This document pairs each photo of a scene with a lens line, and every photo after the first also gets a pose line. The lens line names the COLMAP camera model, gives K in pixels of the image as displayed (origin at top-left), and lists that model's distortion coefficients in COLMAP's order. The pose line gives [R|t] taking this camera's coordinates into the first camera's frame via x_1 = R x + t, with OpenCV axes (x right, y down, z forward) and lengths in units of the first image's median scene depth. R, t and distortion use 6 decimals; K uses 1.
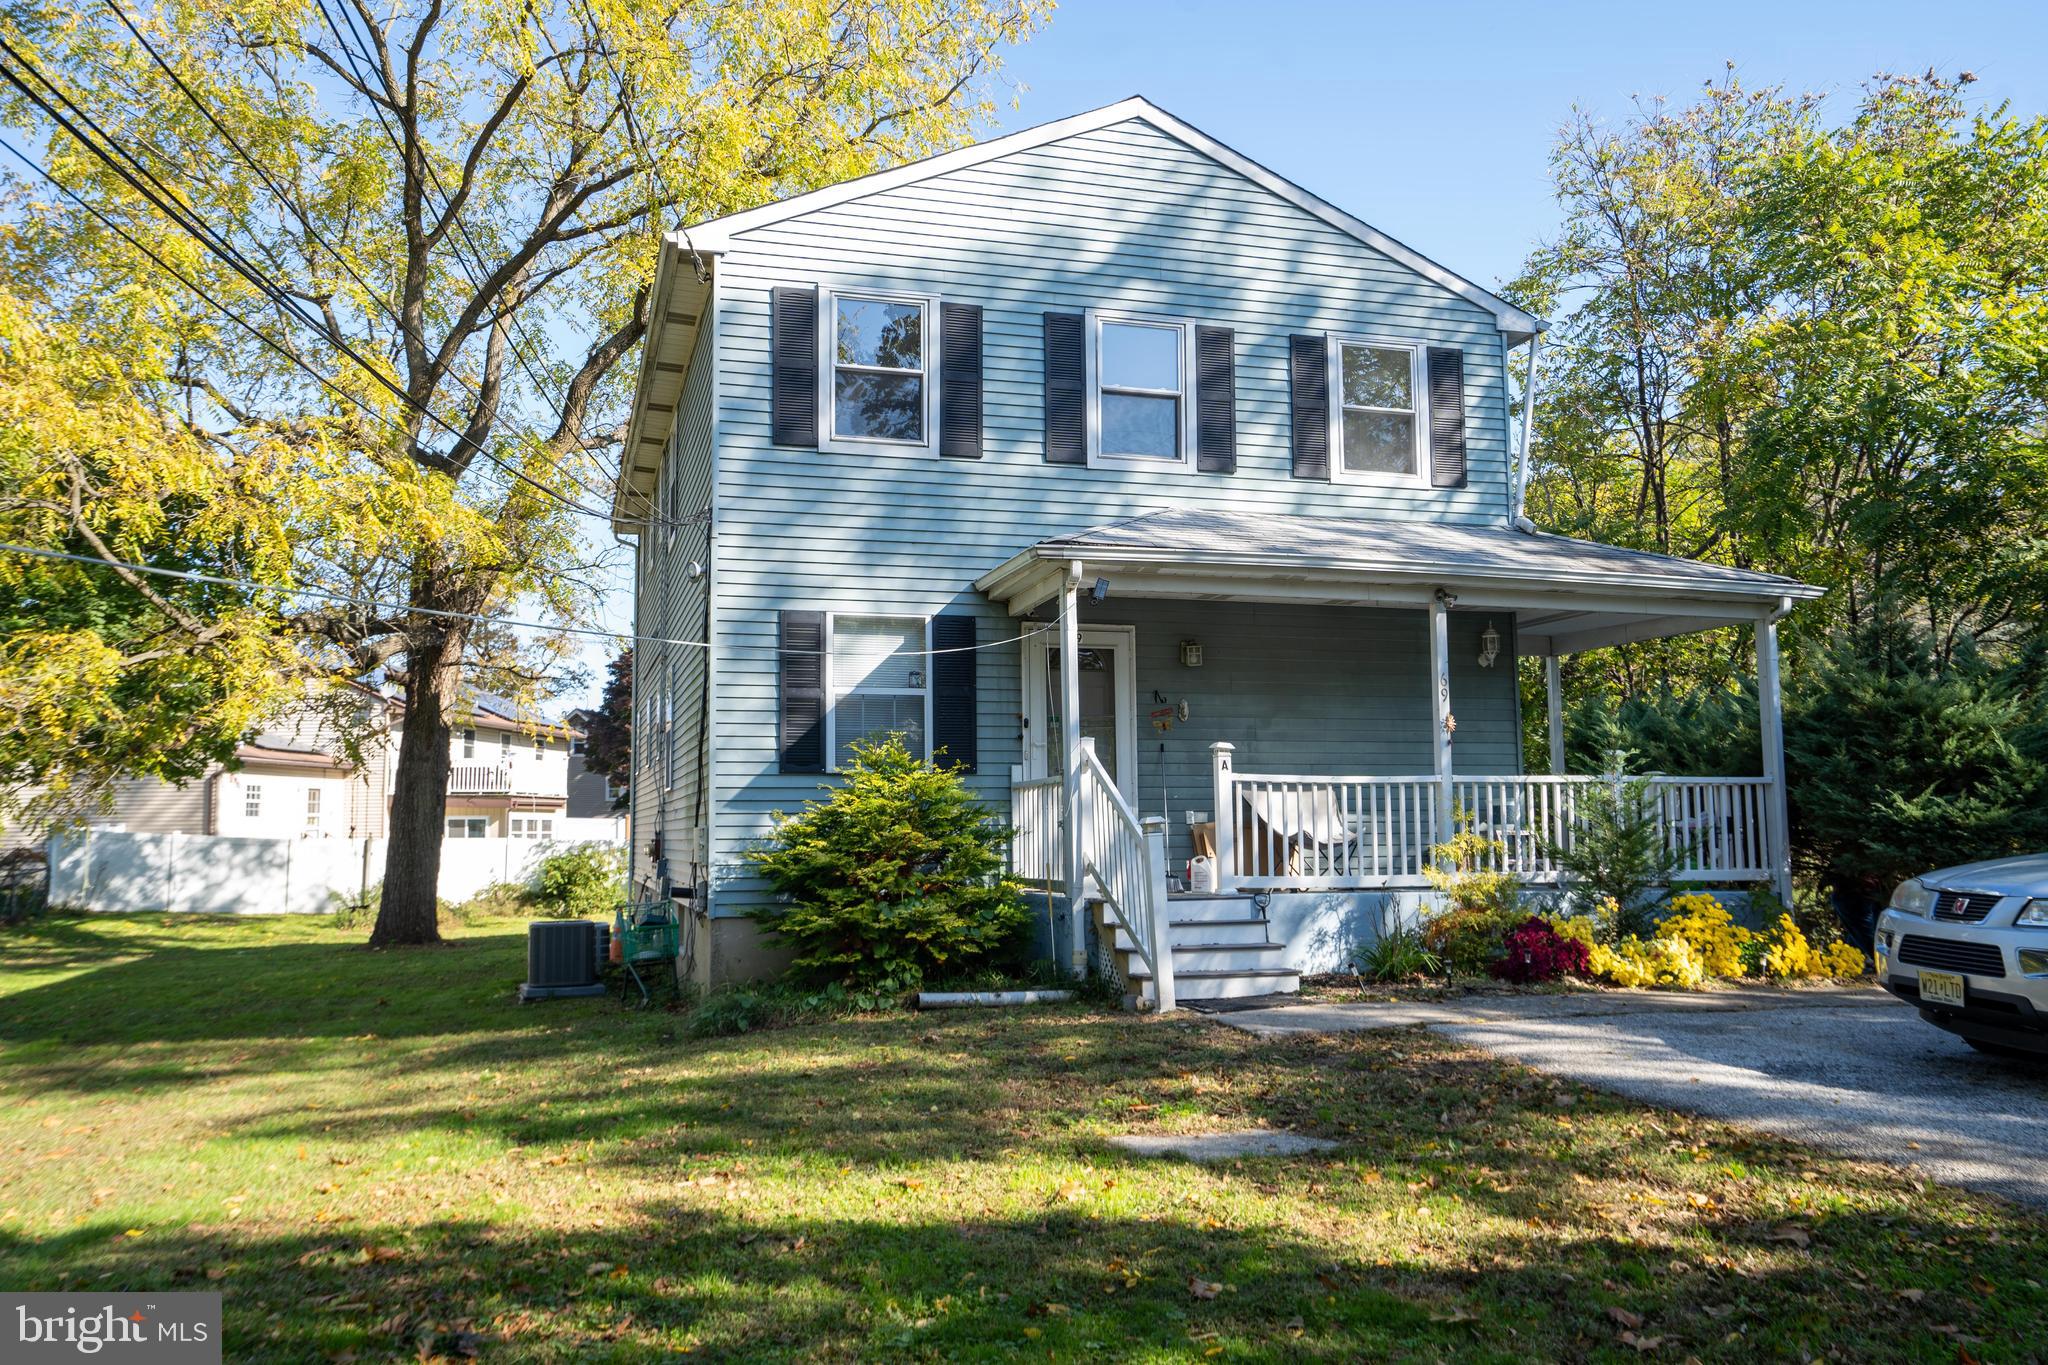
lens RADIAL K [[1616.1, 0, 1024.3], [0, 1616.1, 676.0], [0, 0, 1]] dist [0.039431, 0.001846]
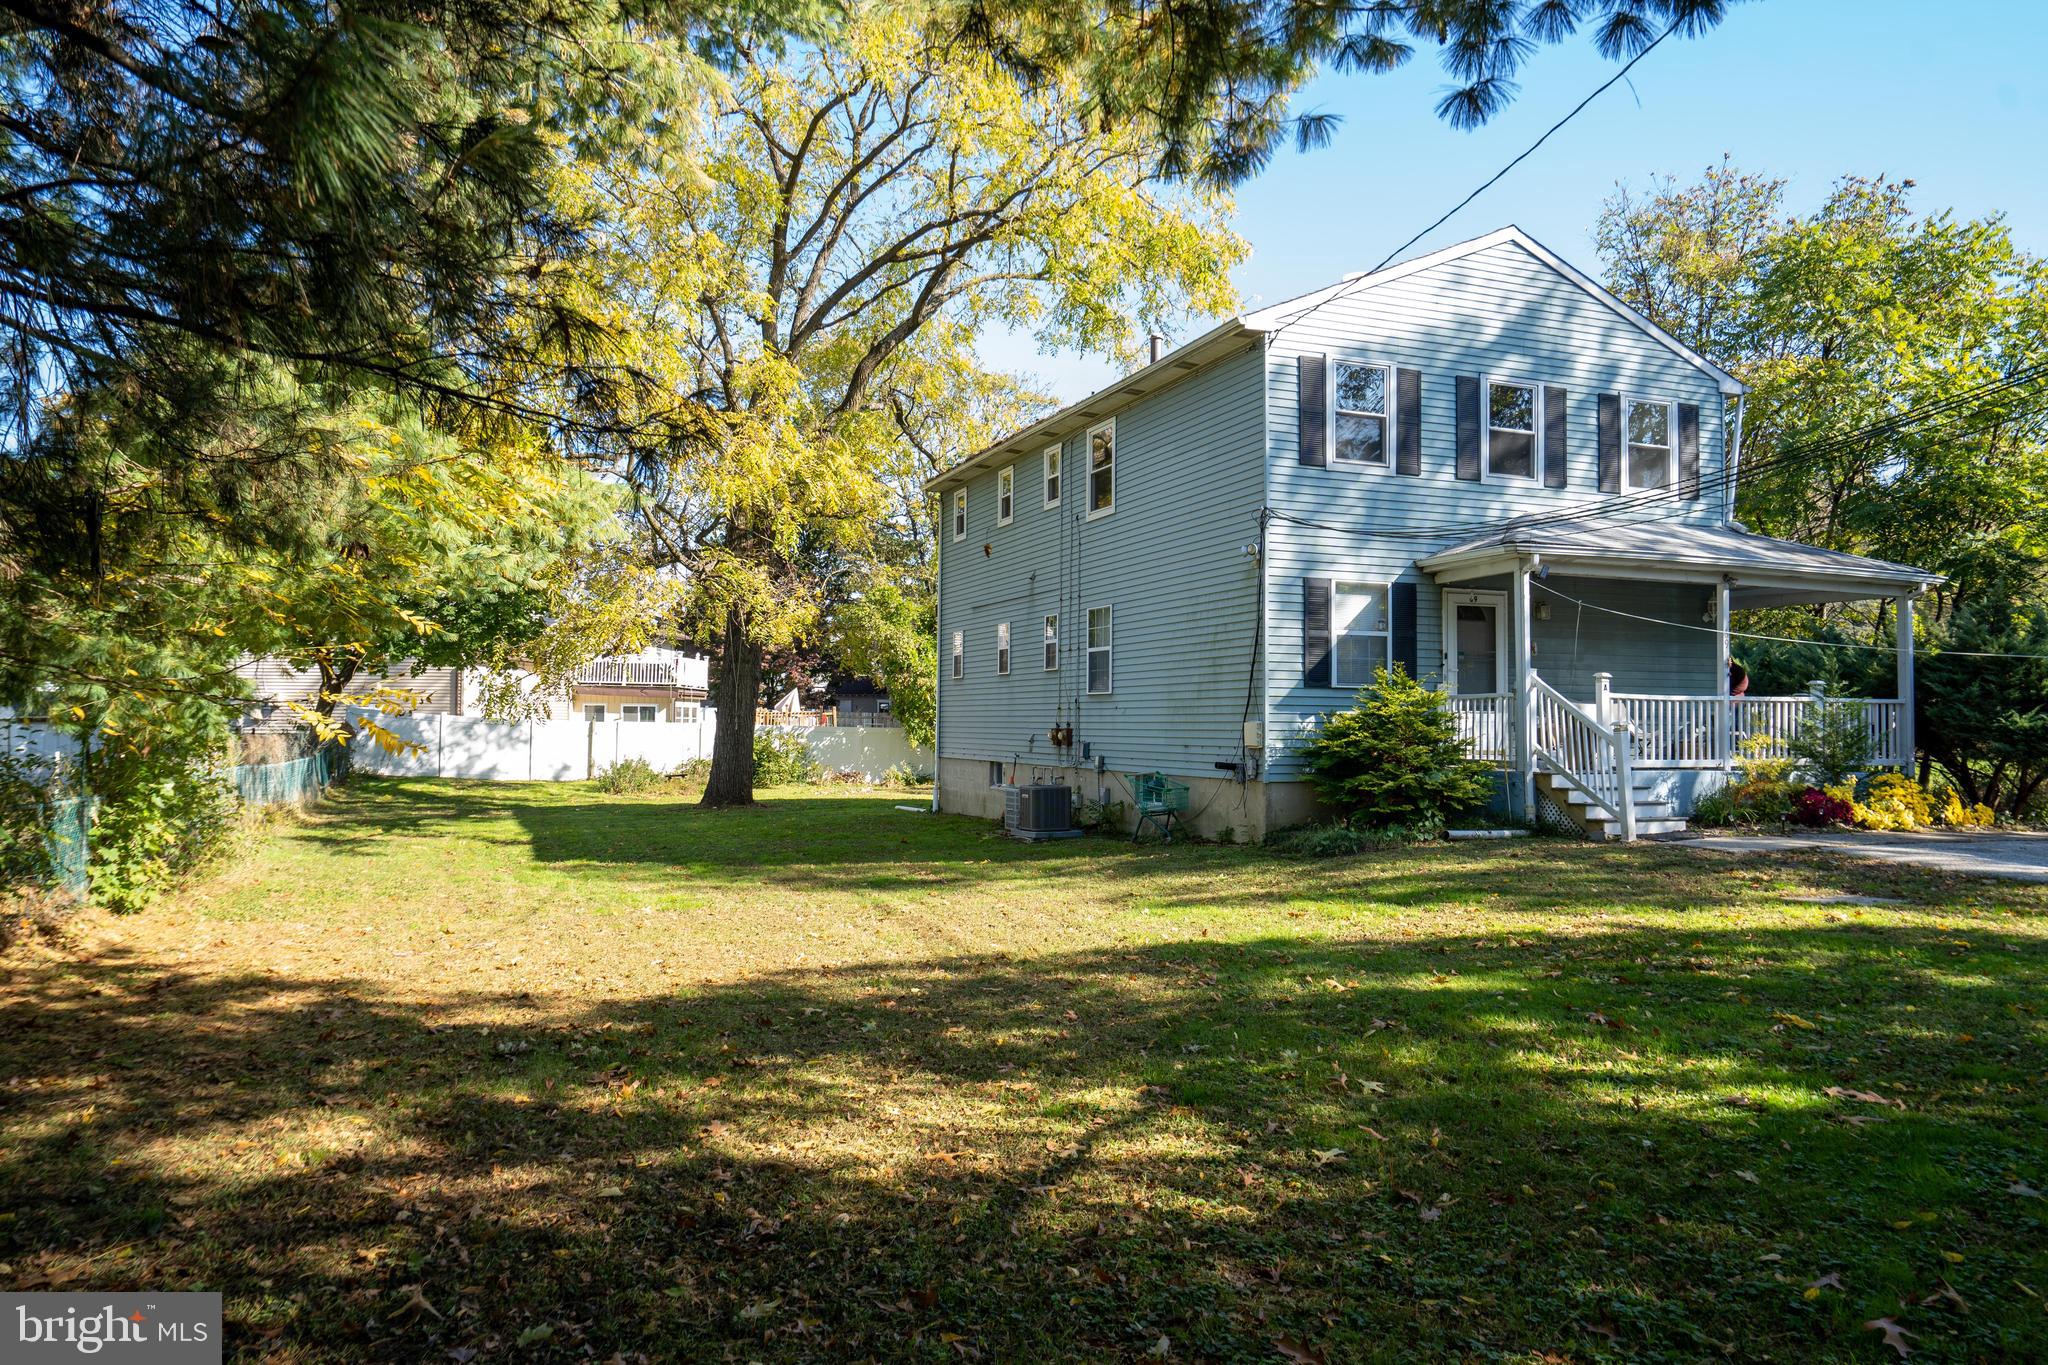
lens RADIAL K [[1428.6, 0, 1023.4], [0, 1428.6, 679.4], [0, 0, 1]] dist [0.016449, 0.012524]
pose [[0.994958, 0.018195, 0.098631, -0.508292], [-0.024662, 0.997597, 0.064750, -0.024693], [-0.097216, -0.066856, 0.993015, -0.272386]]
